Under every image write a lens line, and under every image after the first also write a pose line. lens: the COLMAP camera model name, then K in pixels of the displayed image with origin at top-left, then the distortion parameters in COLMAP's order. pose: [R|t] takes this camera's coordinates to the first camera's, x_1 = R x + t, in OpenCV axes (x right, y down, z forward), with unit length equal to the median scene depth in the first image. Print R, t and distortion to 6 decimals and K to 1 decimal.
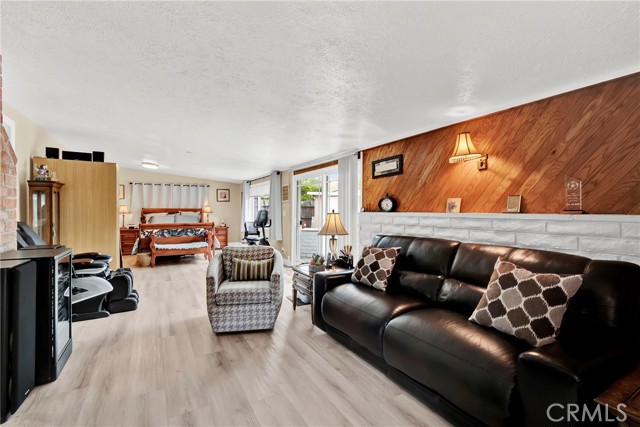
lens RADIAL K [[285.9, 0, 322.3], [0, 285.9, 210.6], [0, 0, 1]] dist [0.004043, -0.003031]
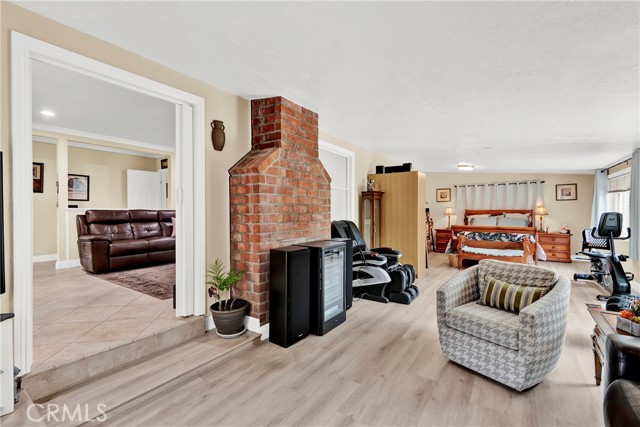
lens RADIAL K [[285.9, 0, 321.5], [0, 285.9, 211.9], [0, 0, 1]] dist [0.004043, -0.003031]
pose [[0.426184, 0.002664, -0.904633, 0.144835], [0.000671, 0.999994, 0.003261, -0.008217], [0.904636, -0.001996, 0.426180, 0.176102]]
